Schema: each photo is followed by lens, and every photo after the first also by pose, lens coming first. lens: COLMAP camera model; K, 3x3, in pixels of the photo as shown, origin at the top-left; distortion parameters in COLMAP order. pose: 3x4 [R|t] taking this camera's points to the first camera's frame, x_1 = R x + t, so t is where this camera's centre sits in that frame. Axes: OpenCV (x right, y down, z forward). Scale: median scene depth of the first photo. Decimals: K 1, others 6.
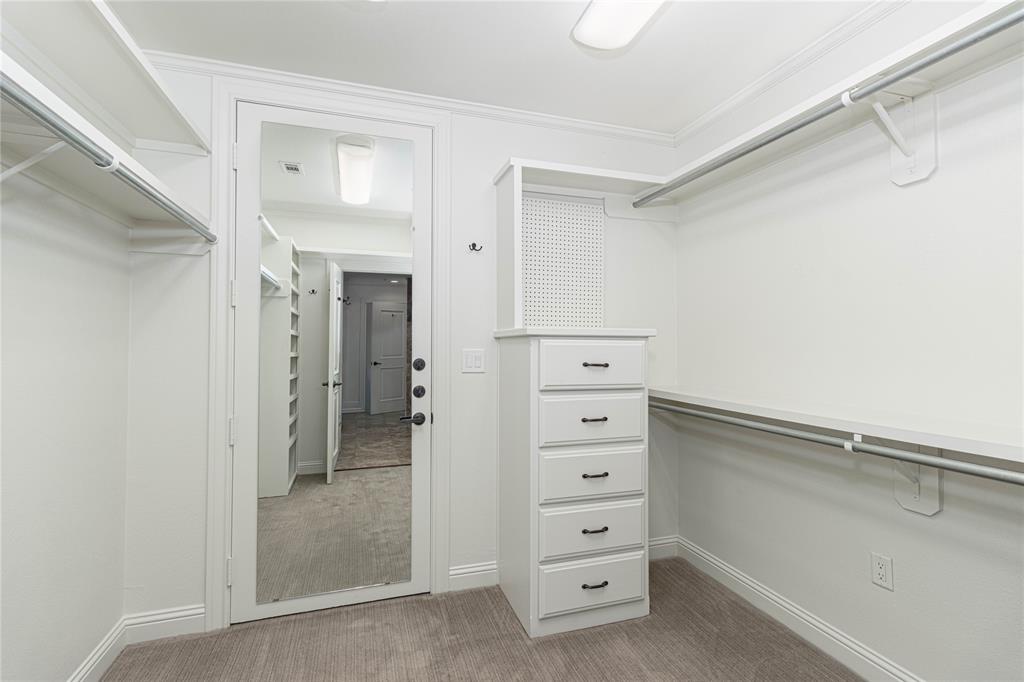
lens RADIAL K [[472.1, 0, 513.5], [0, 472.1, 339.6], [0, 0, 1]] dist [0.005053, -0.000996]
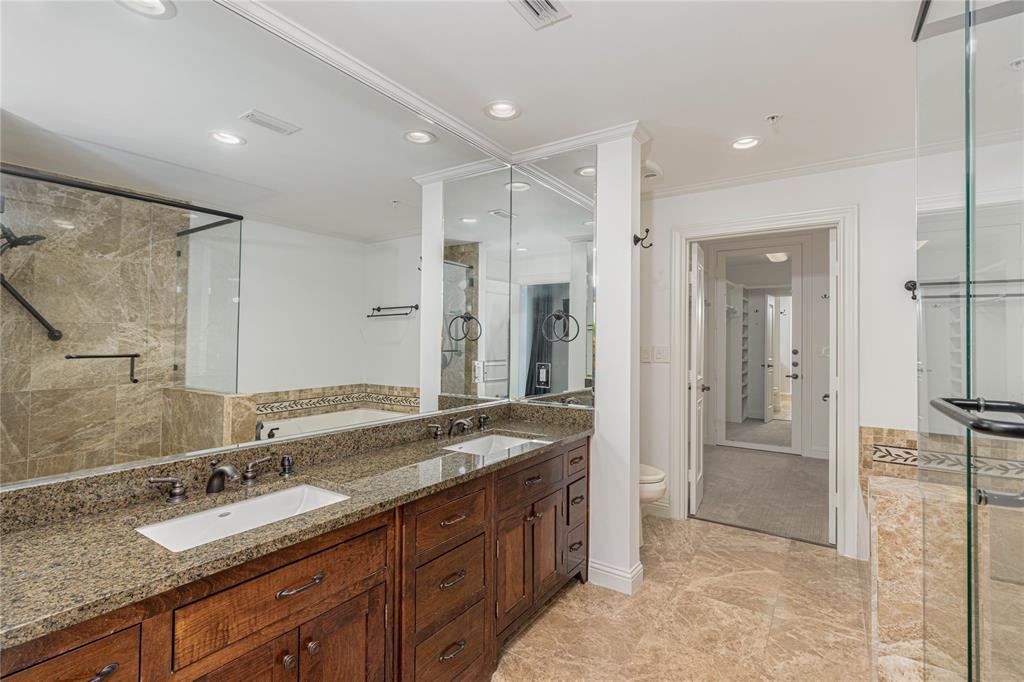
lens RADIAL K [[472.1, 0, 516.6], [0, 472.1, 339.7], [0, 0, 1]] dist [0.005053, -0.000996]
pose [[0.616434, -0.001460, -0.787405, 0.411844], [0.007488, 0.999964, 0.004008, -0.013996], [0.787371, -0.008367, 0.616423, -0.780257]]
